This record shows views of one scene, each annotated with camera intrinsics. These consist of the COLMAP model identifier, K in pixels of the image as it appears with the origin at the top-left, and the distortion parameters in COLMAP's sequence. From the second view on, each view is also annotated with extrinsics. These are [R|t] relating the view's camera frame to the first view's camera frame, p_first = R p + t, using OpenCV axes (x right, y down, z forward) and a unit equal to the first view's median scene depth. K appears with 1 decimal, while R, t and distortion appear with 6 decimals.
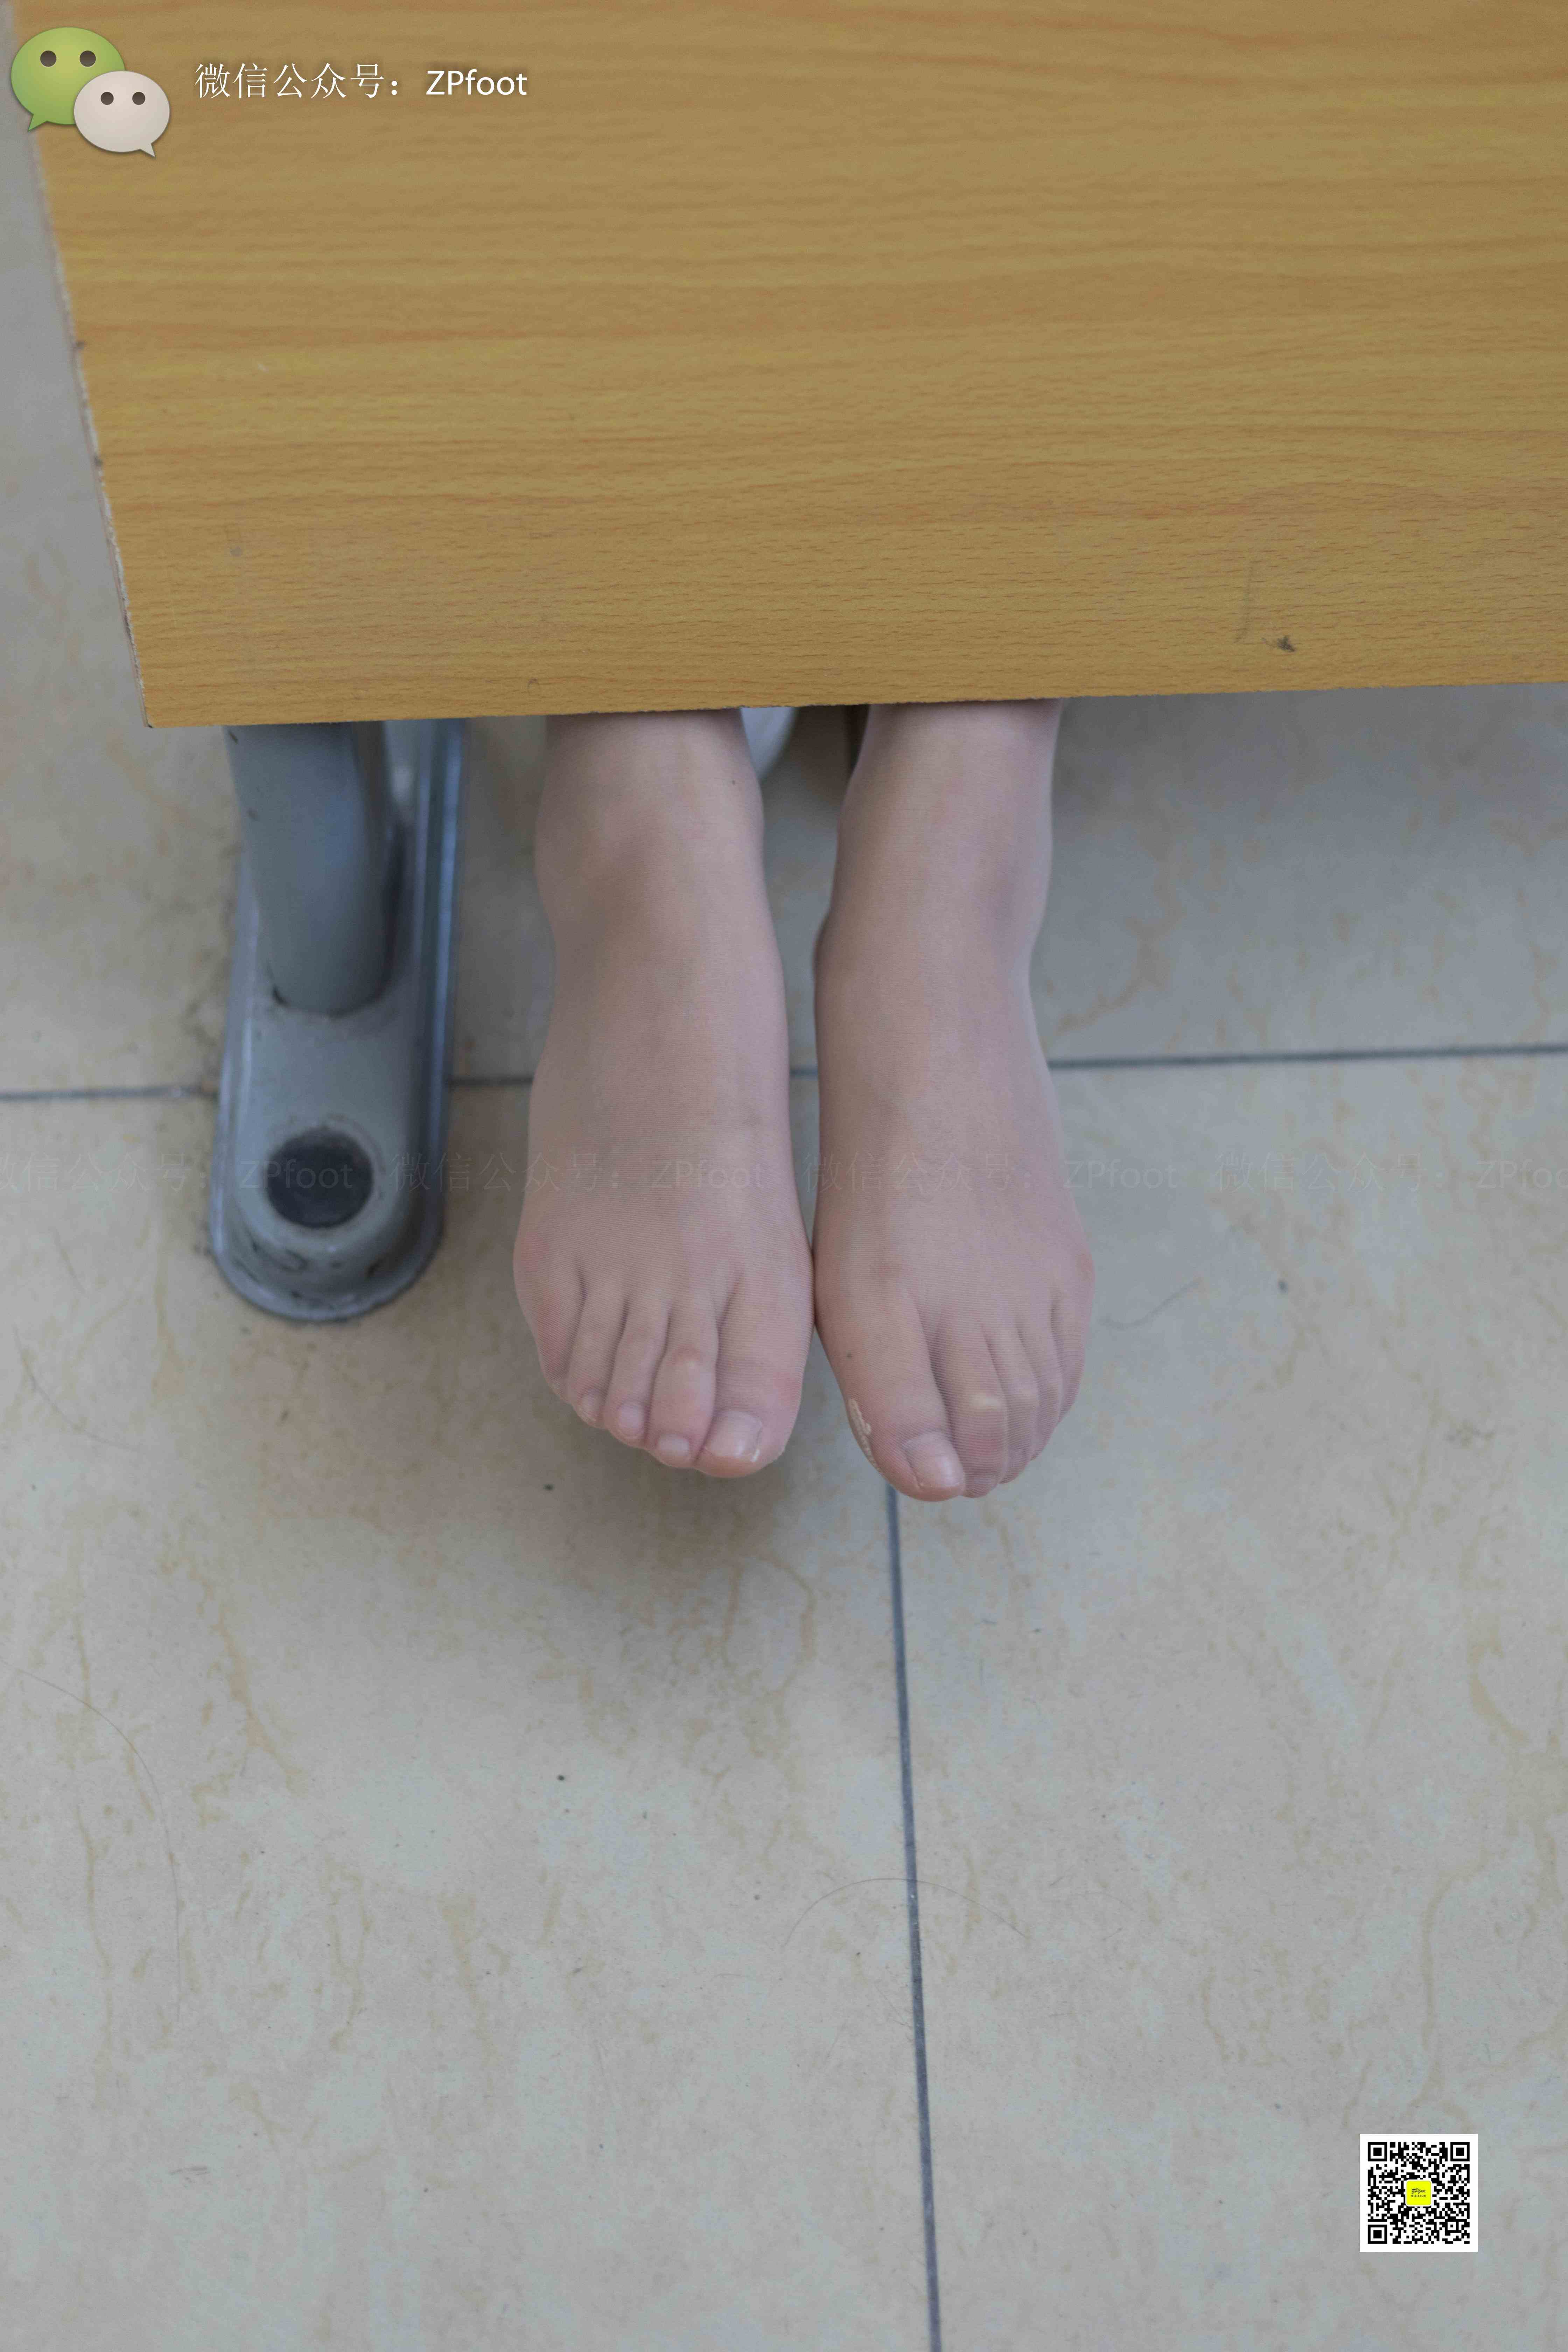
lens RADIAL K [[3366.4, 0, 784.0], [0, 3366.4, 1176.0], [0, 0, 1]] dist [-0.017579, 0.076787]
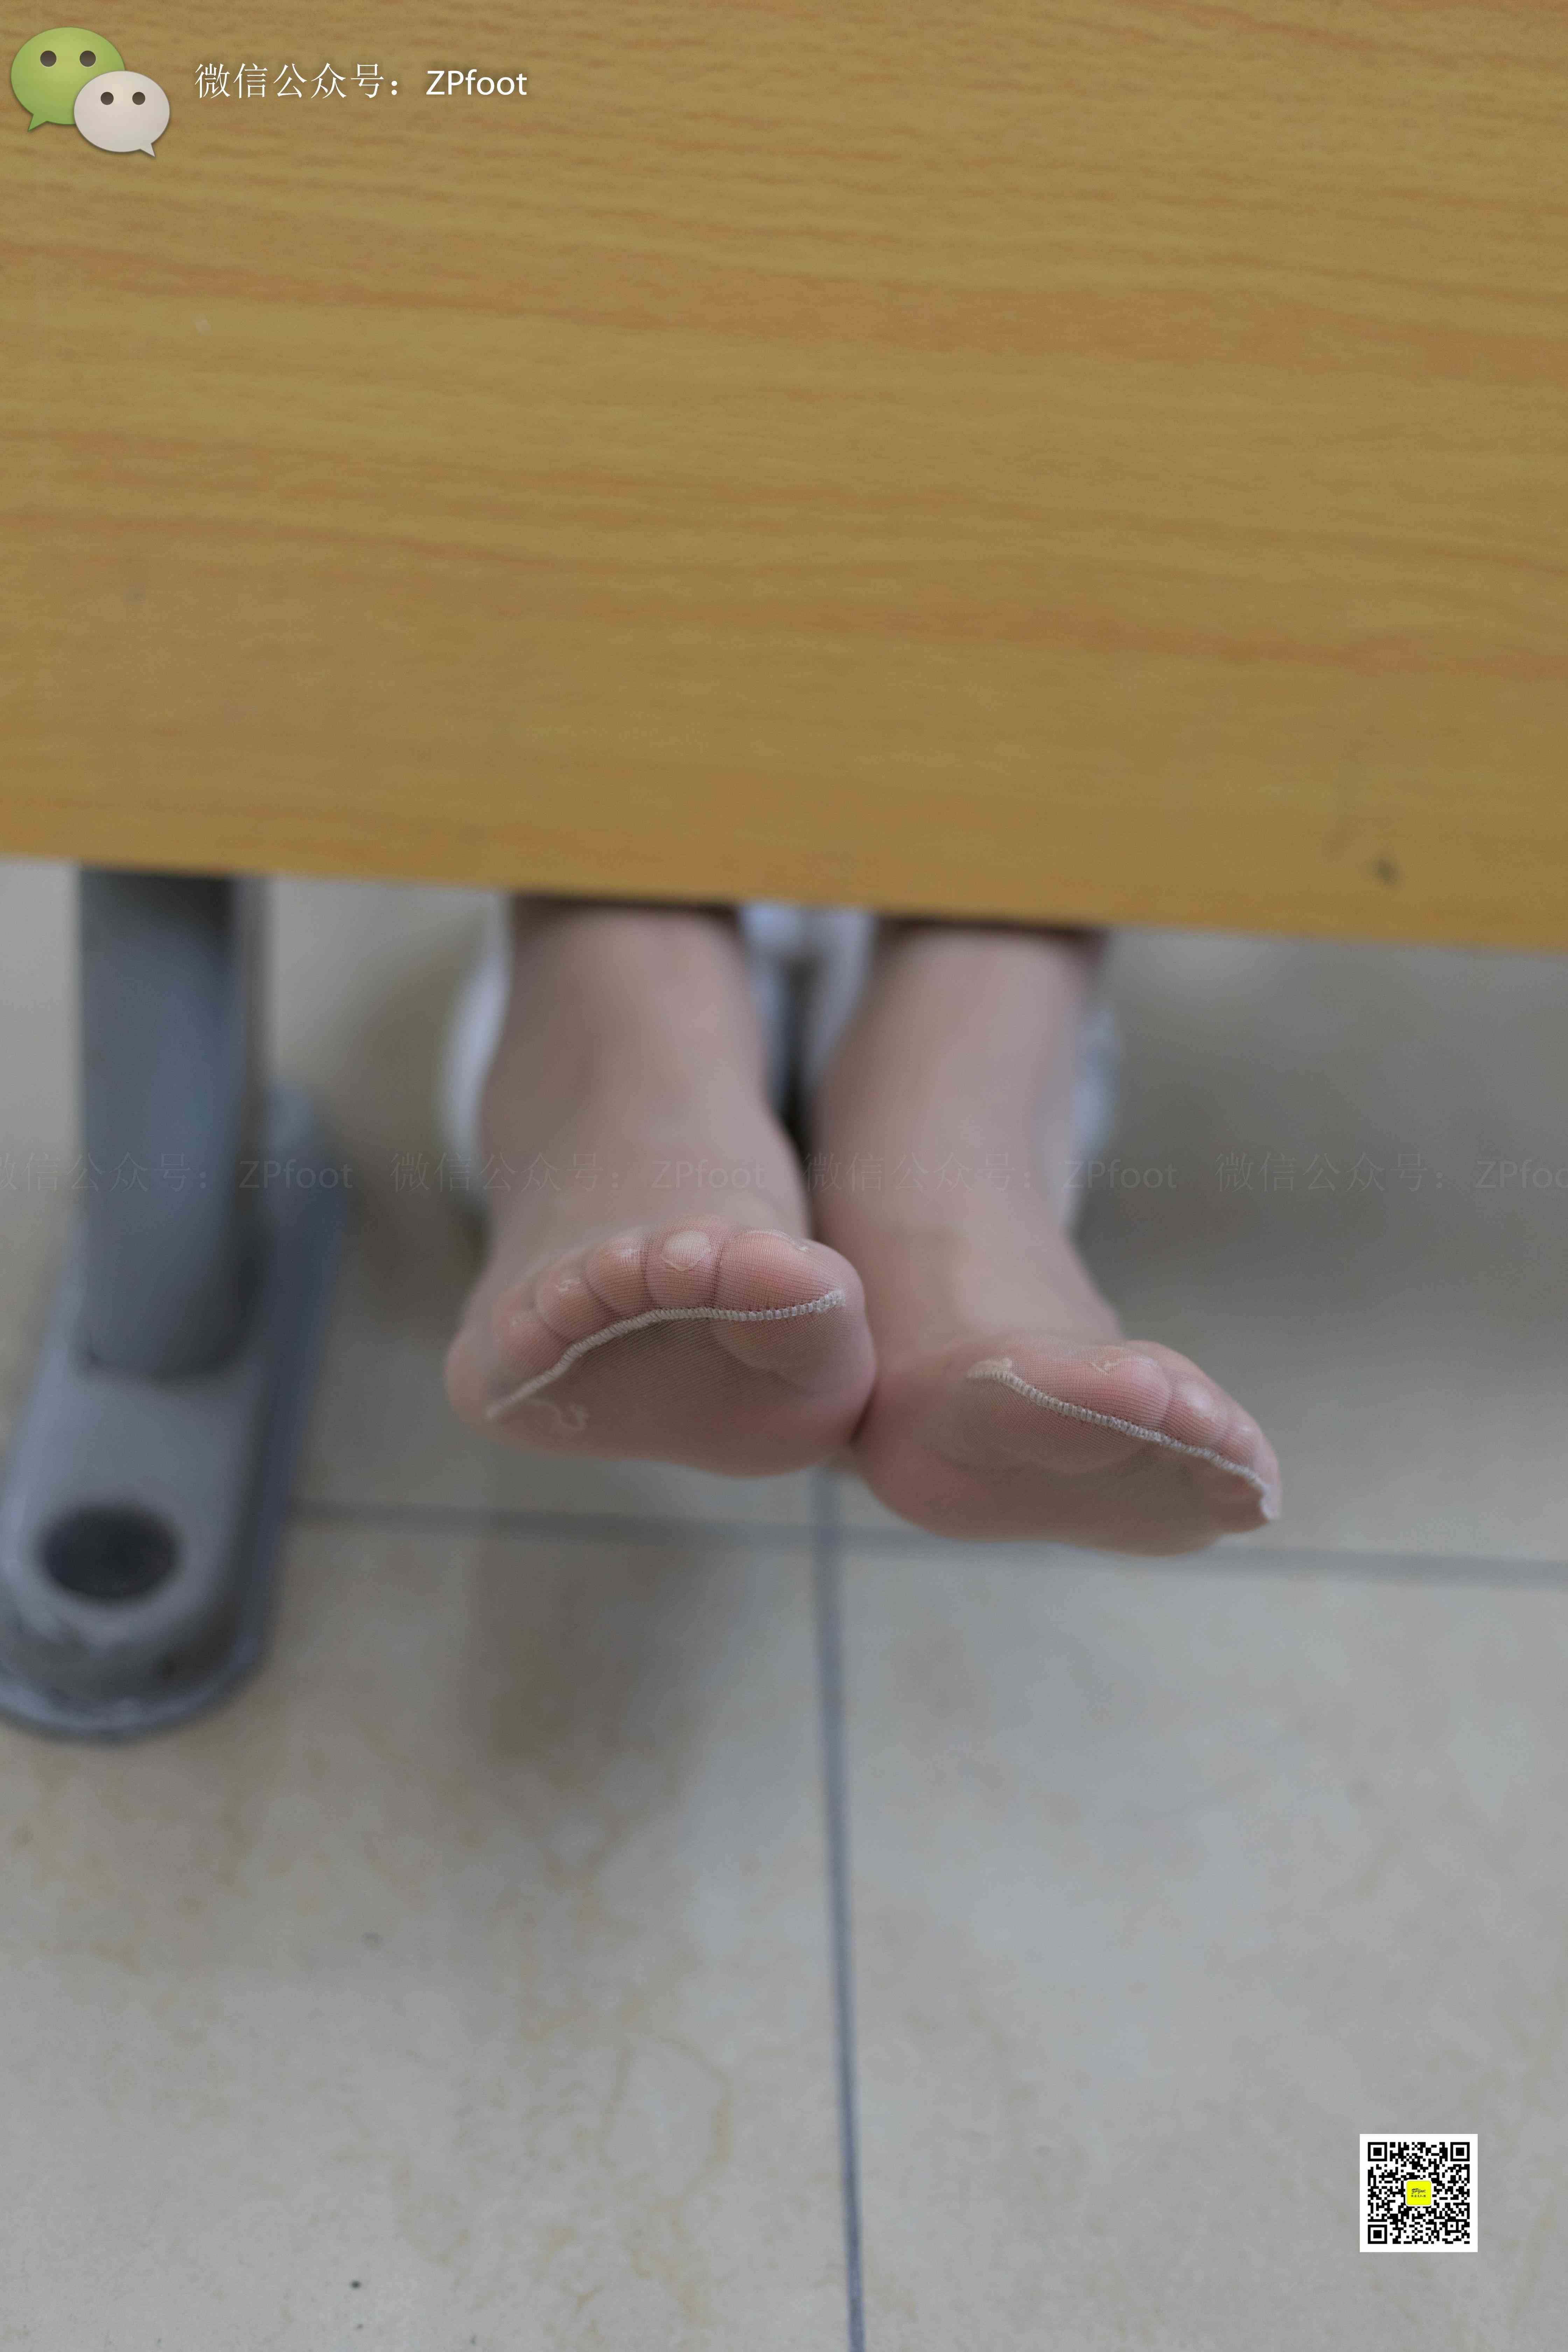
lens RADIAL K [[3492.4, 0, 784.0], [0, 3492.4, 1176.0], [0, 0, 1]] dist [-0.003577, 0.046612]
pose [[0.996358, 0.077796, 0.034915, -0.021544], [-0.055675, 0.903636, -0.424667, 0.272272], [-0.064588, 0.421176, 0.904676, 0.254552]]
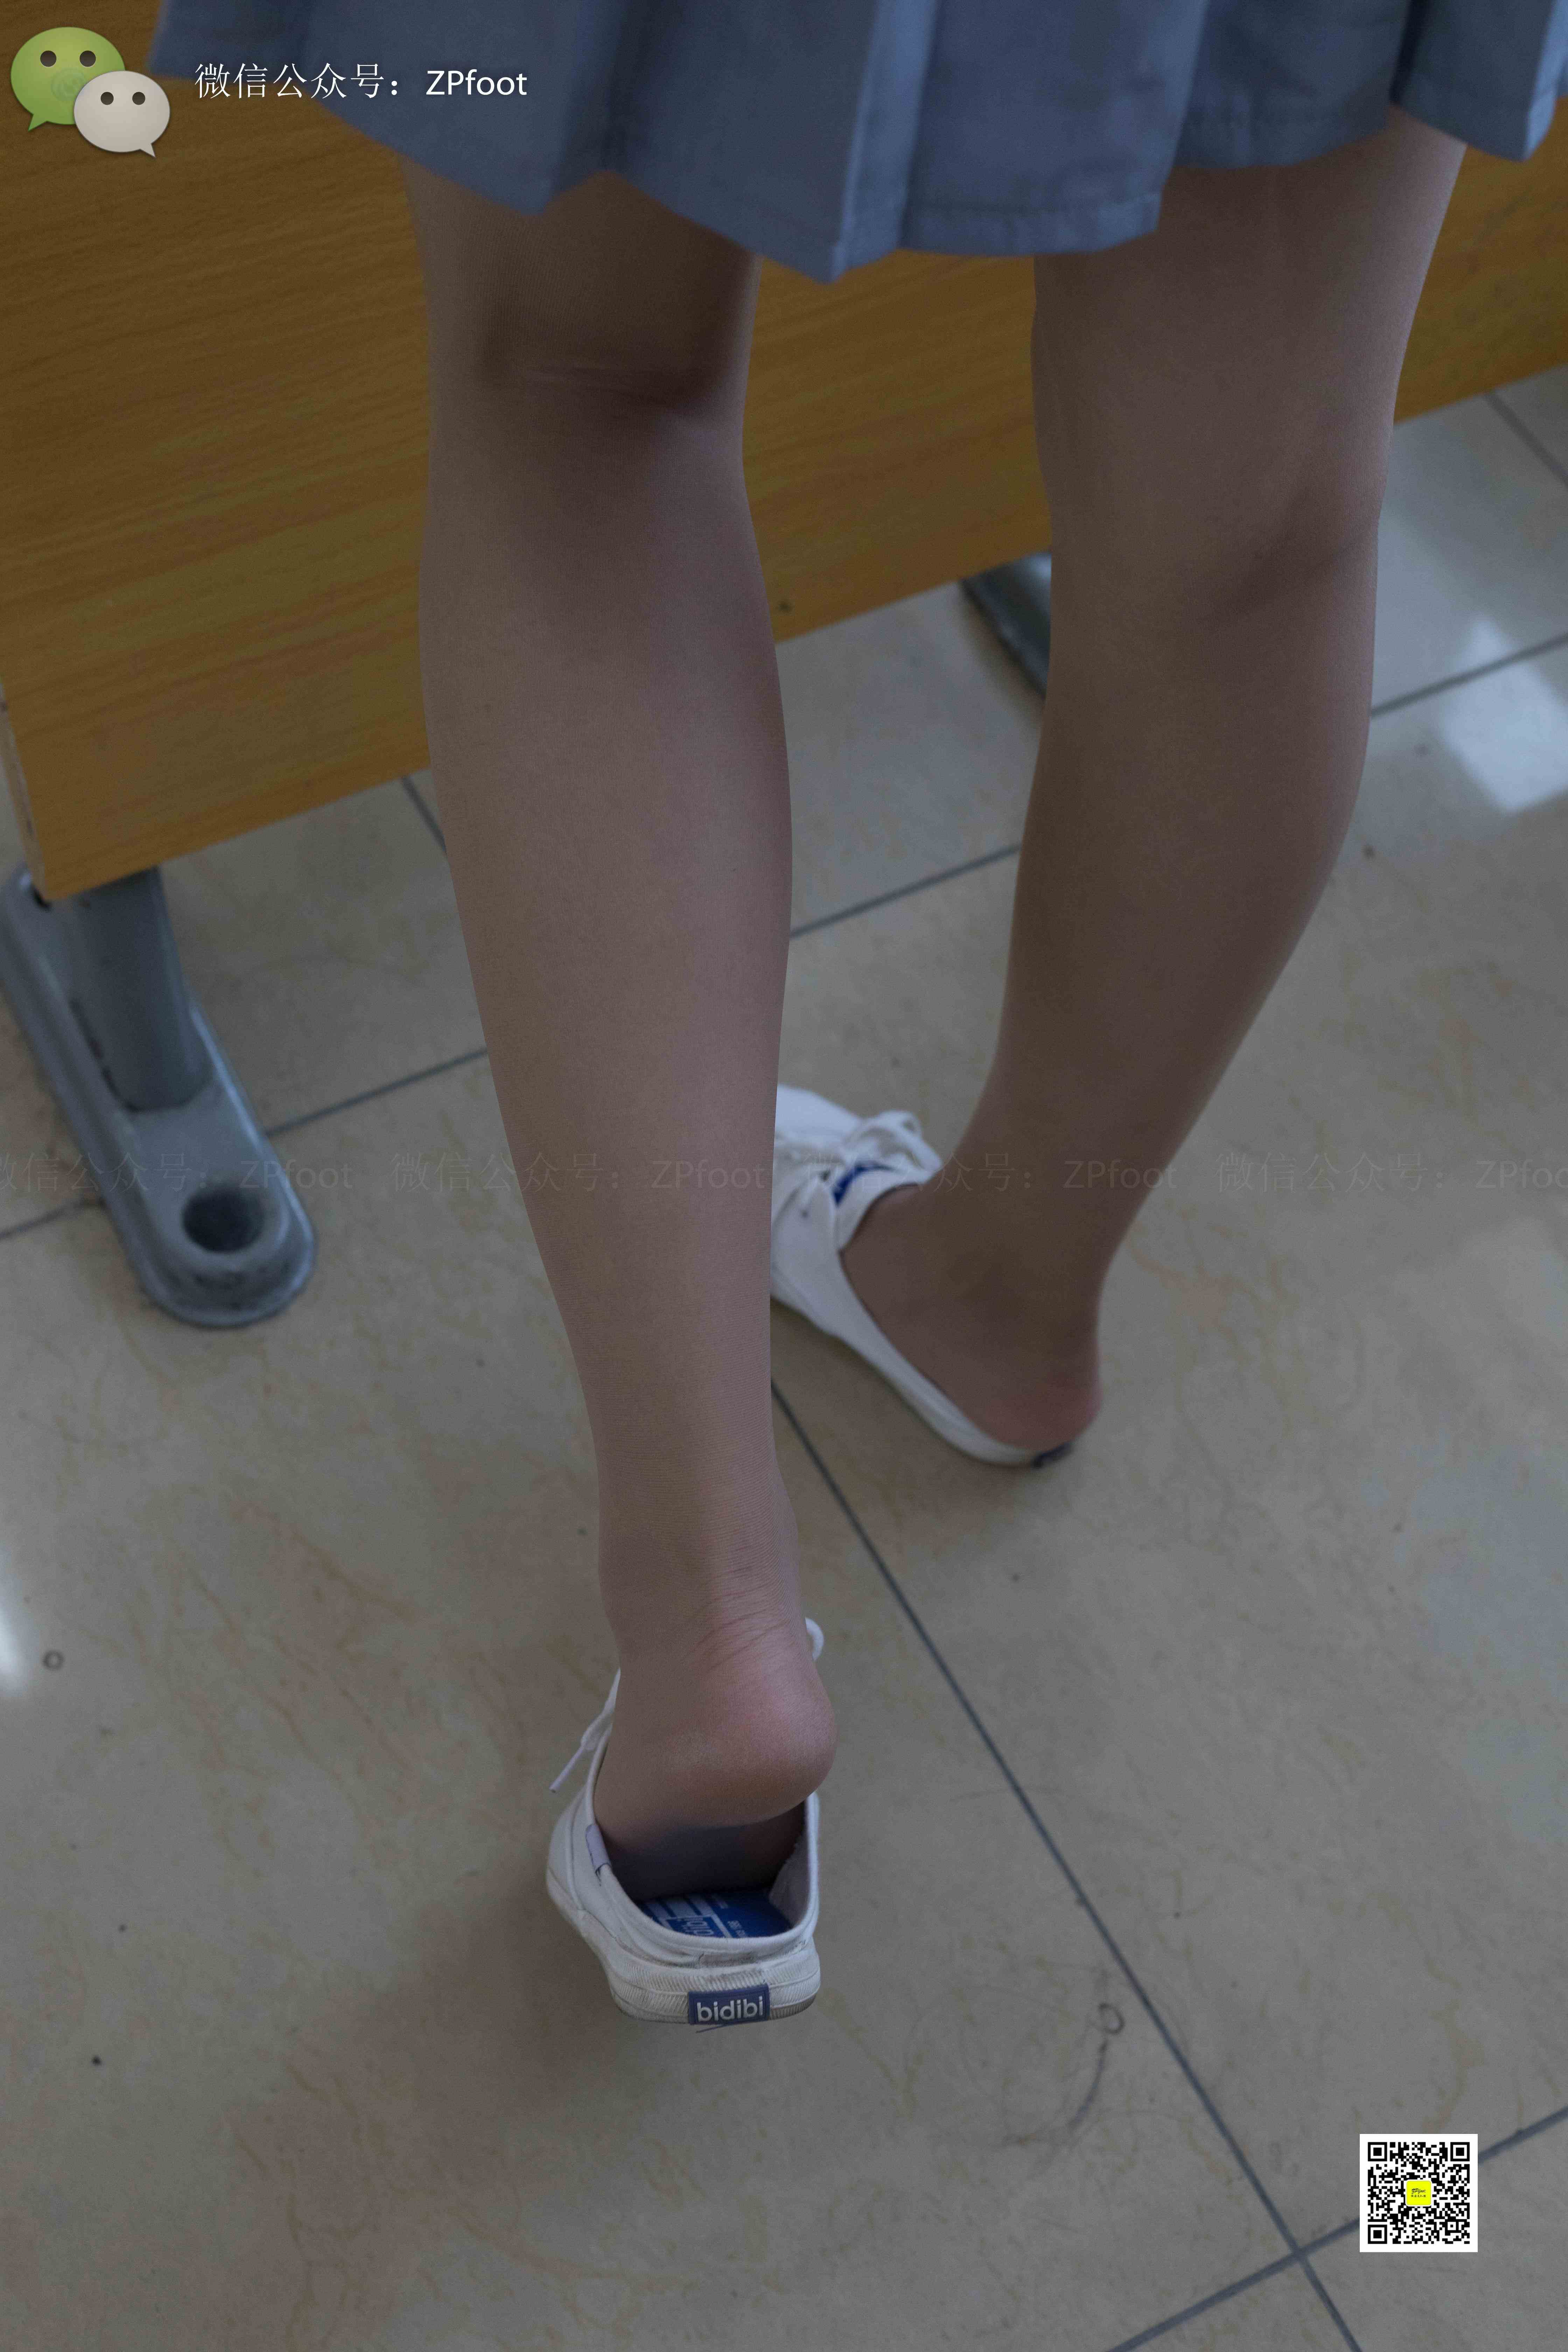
lens RADIAL K [[3307.5, 0, 784.0], [0, 3307.5, 1176.0], [0, 0, 1]] dist [-0.021223, -0.001109]
pose [[0.901203, -0.332152, 0.278402, -0.318918], [0.353688, 0.934897, -0.029516, 0.109848], [-0.250474, 0.125068, 0.960011, -0.326592]]
